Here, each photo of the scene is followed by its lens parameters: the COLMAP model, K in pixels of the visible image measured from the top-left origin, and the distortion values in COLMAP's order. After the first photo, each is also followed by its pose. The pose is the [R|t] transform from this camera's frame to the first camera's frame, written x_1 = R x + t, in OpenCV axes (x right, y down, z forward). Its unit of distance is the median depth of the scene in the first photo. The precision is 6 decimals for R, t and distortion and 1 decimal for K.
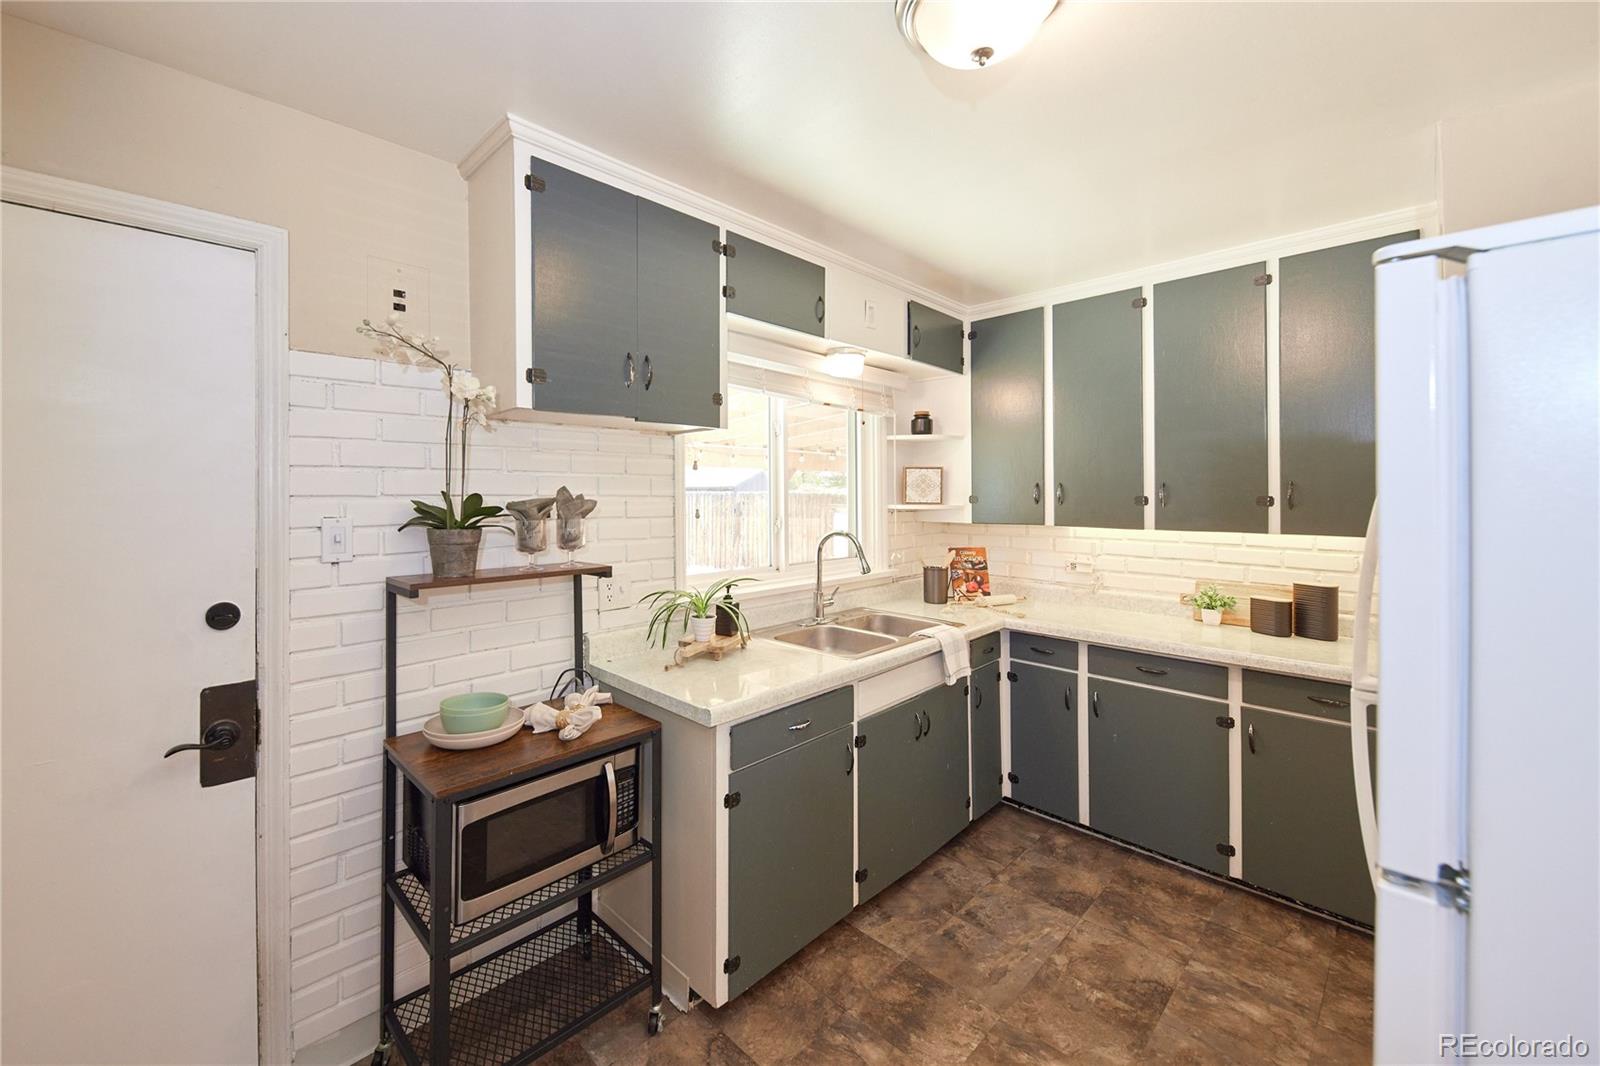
lens RADIAL K [[617.3, 0, 738.1], [0, 617.3, 492.5], [0, 0, 1]] dist [0.010651, -0.003777]
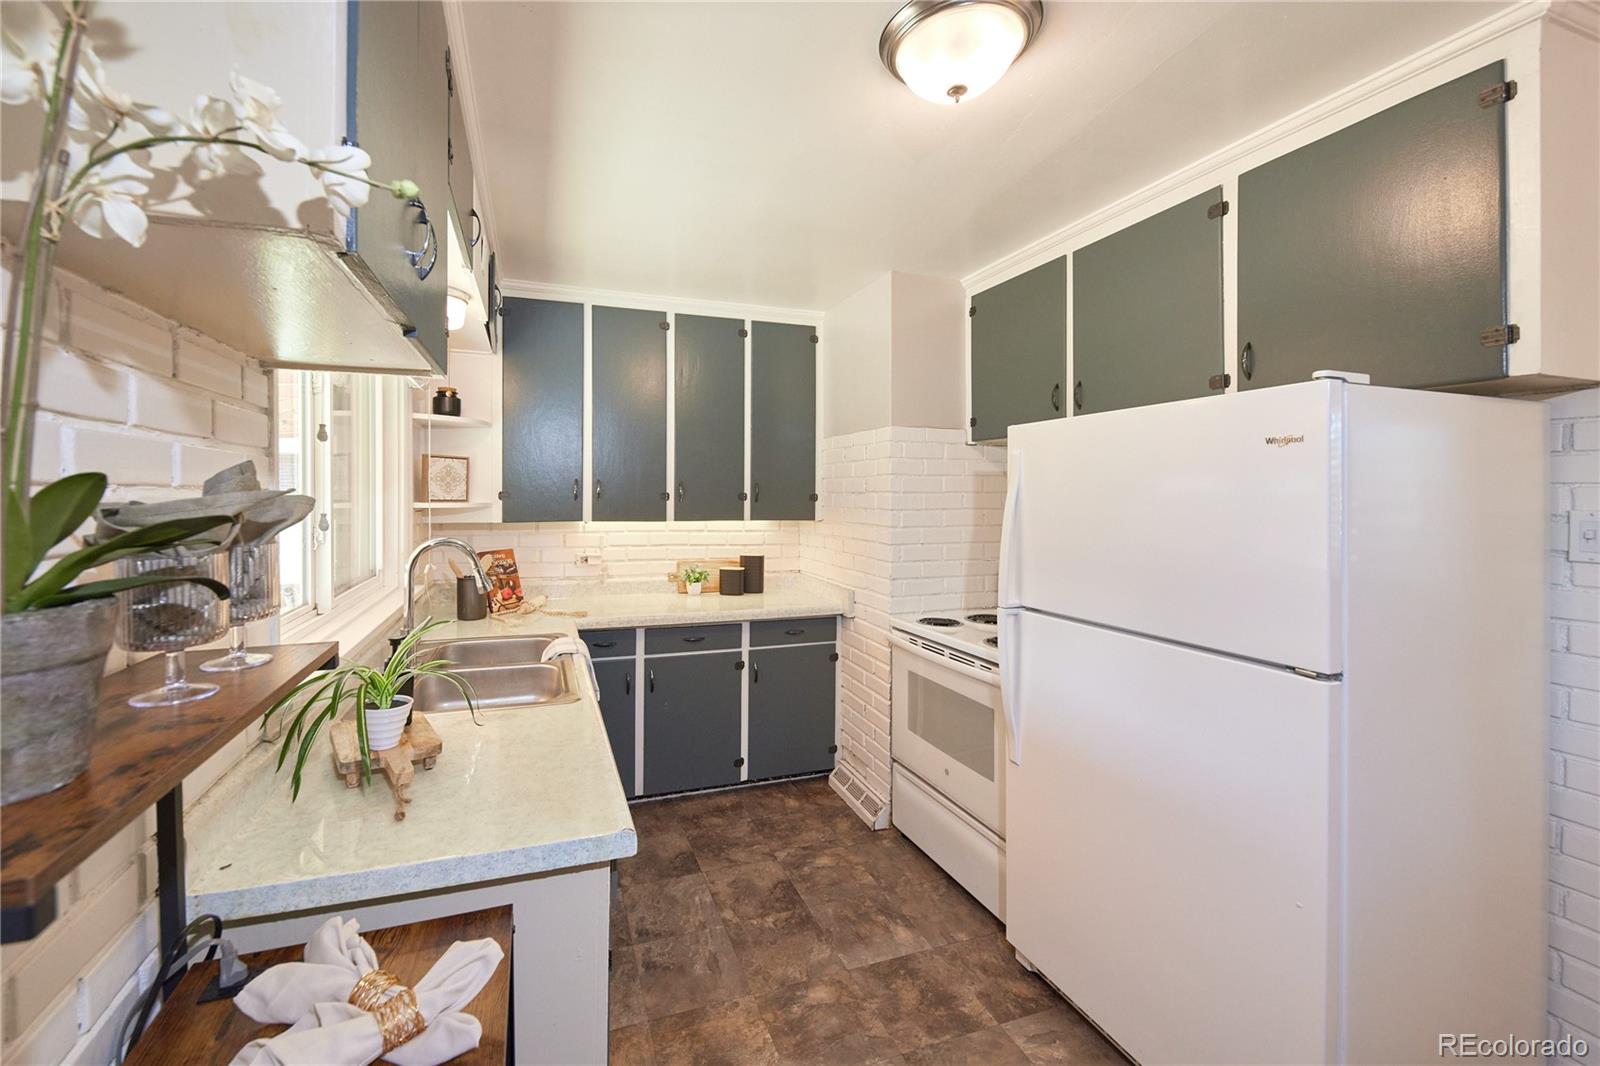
lens RADIAL K [[619.1, 0, 723.6], [0, 619.1, 496.5], [0, 0, 1]] dist [0.001386, -0.000082]
pose [[0.449087, -0.001137, 0.893487, -0.366316], [-0.008756, 0.999946, 0.005673, 0.005829], [-0.893445, -0.010371, 0.449053, 0.415144]]
